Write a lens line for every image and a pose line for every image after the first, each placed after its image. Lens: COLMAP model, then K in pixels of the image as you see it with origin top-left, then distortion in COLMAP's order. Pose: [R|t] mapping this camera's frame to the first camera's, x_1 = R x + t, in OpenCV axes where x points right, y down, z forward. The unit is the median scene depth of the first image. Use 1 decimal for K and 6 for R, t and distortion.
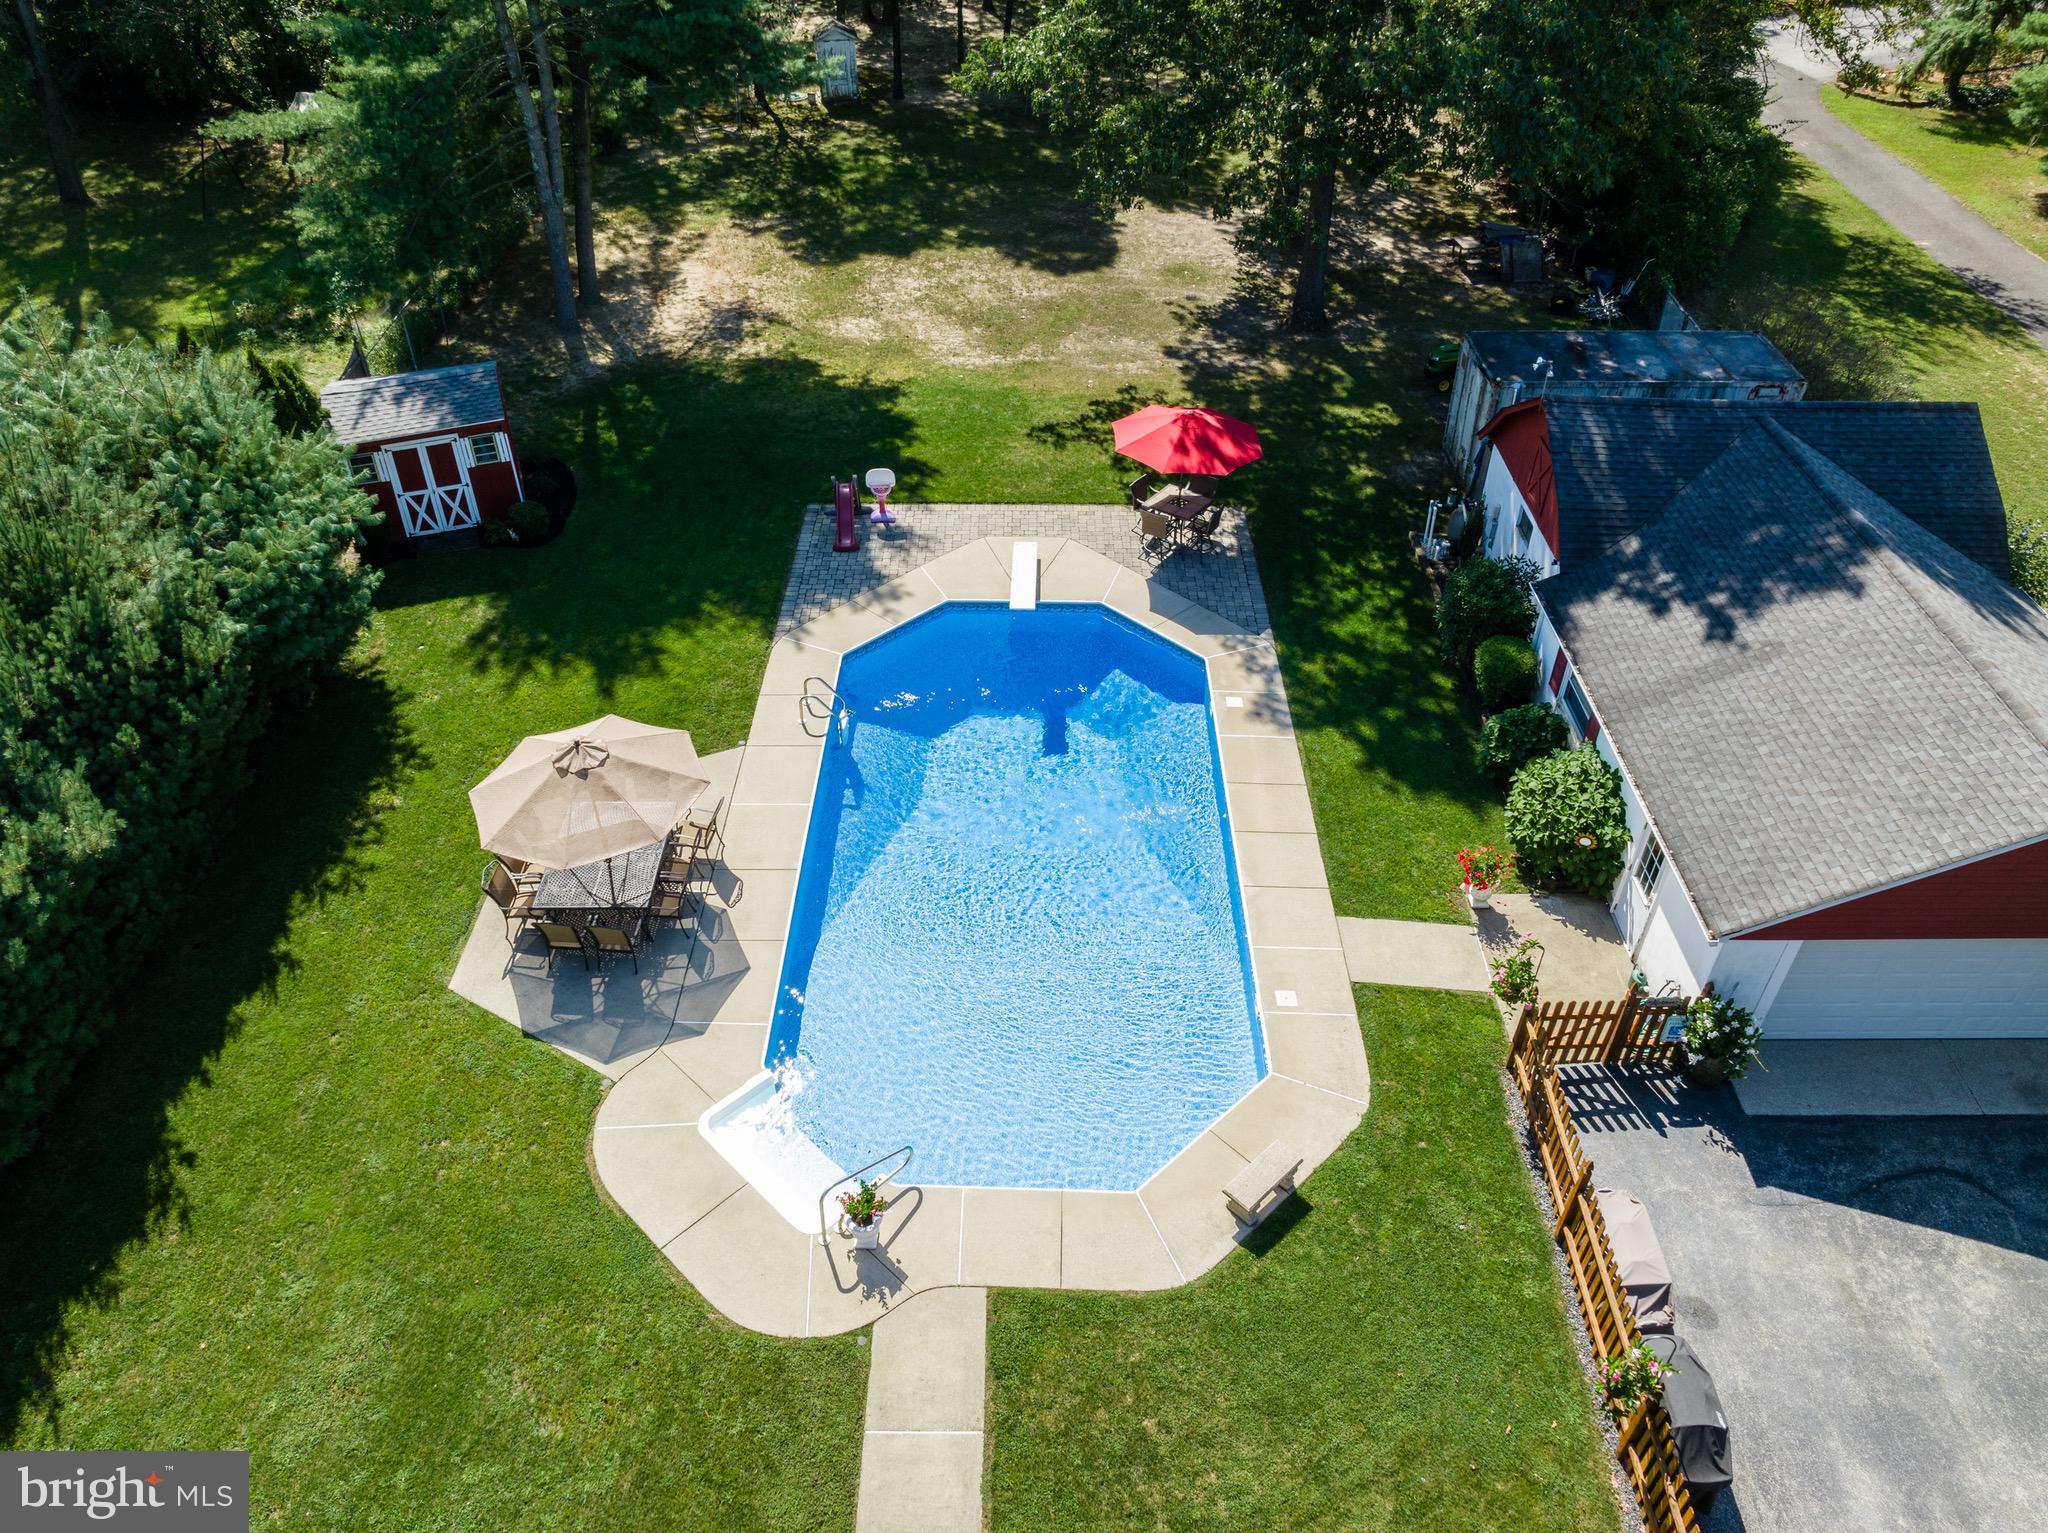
lens RADIAL K [[1430.5, 0, 1017.4], [0, 1430.5, 762.4], [0, 0, 1]] dist [-0.011114, -0.001576]
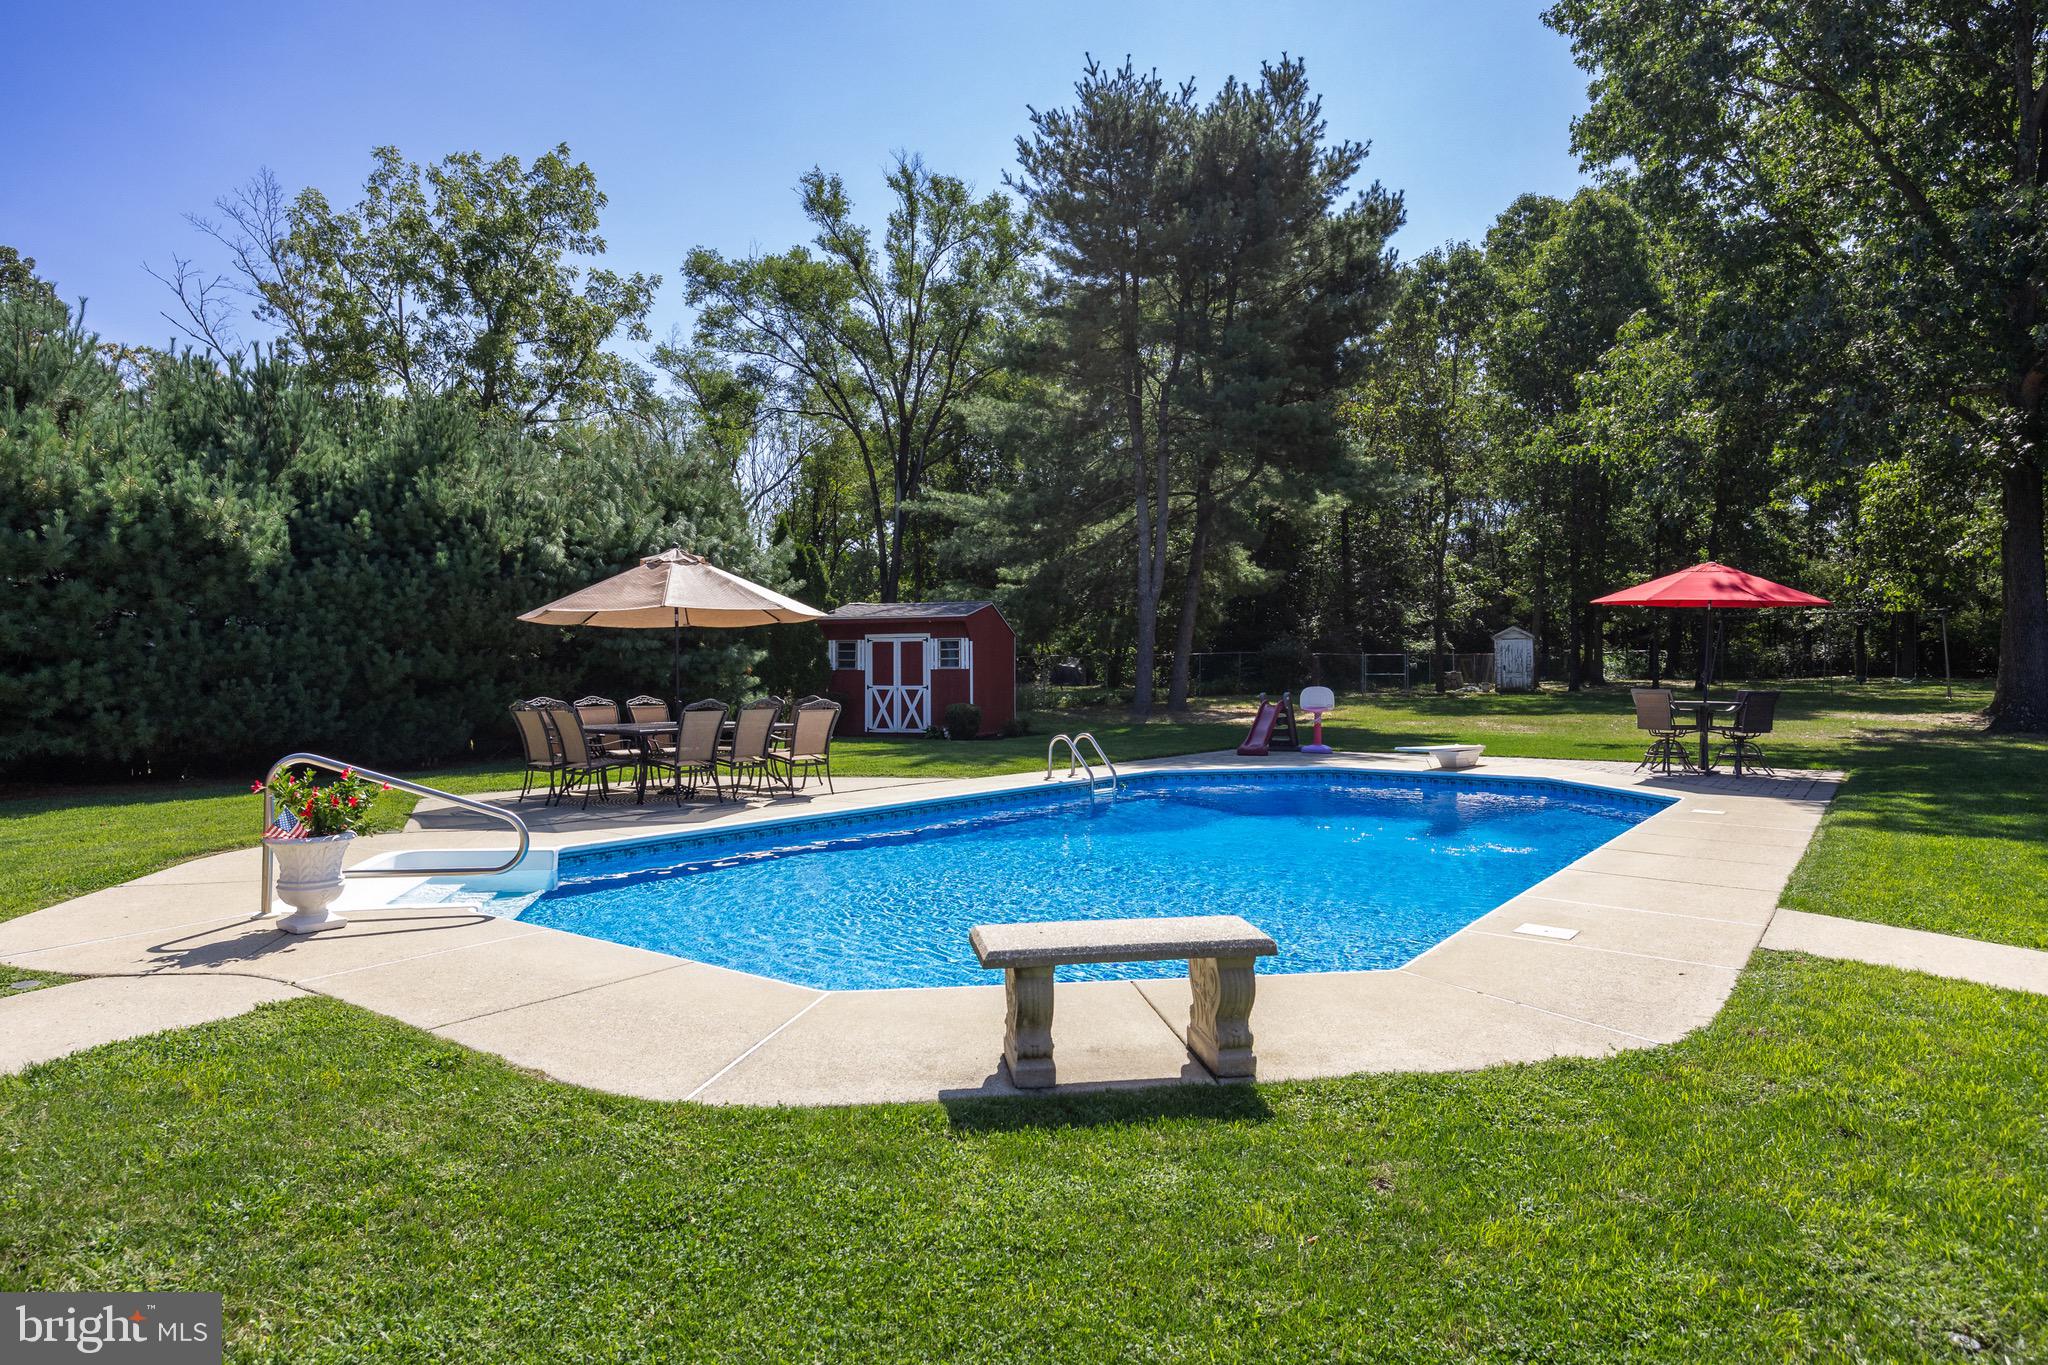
lens RADIAL K [[1220.1, 0, 1036.5], [0, 1220.1, 667.5], [0, 0, 1]] dist [0.006971, 0.001500]
pose [[0.820980, -0.007515, -0.570908, 0.182660], [-0.359683, 0.769749, -0.527366, 0.231648], [0.443419, 0.638302, 0.629245, 0.476696]]
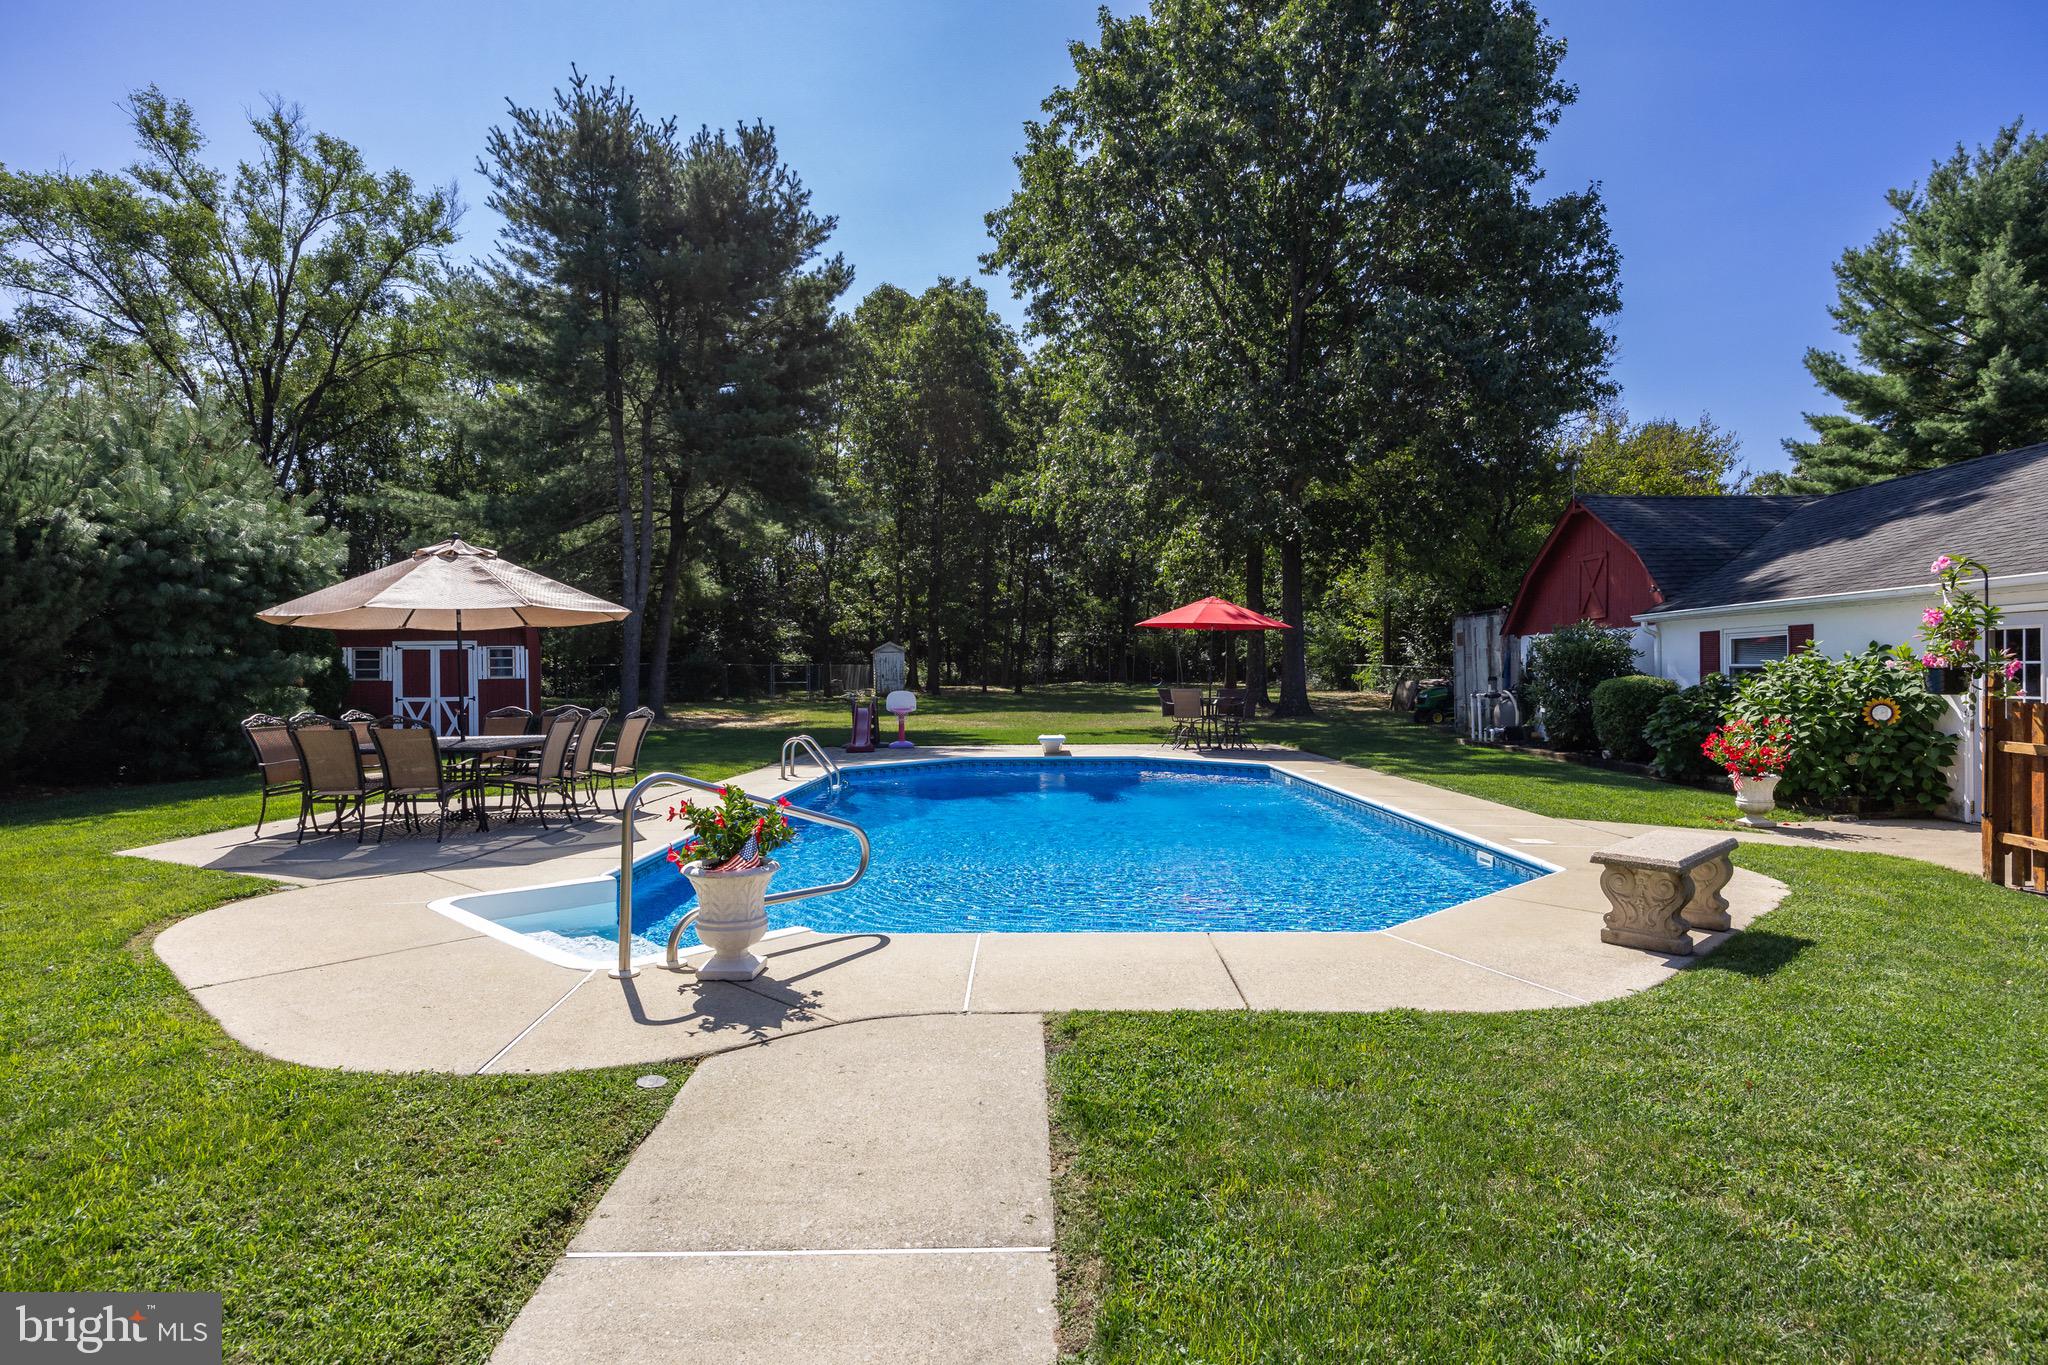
lens RADIAL K [[1101.8, 0, 1027.0], [0, 1101.8, 683.3], [0, 0, 1]] dist [0.000414, -0.004040]
pose [[0.999893, -0.014246, 0.003353, -0.014166], [0.013147, 0.773687, -0.633432, 0.276132], [0.006429, 0.633408, 0.773791, 0.423708]]
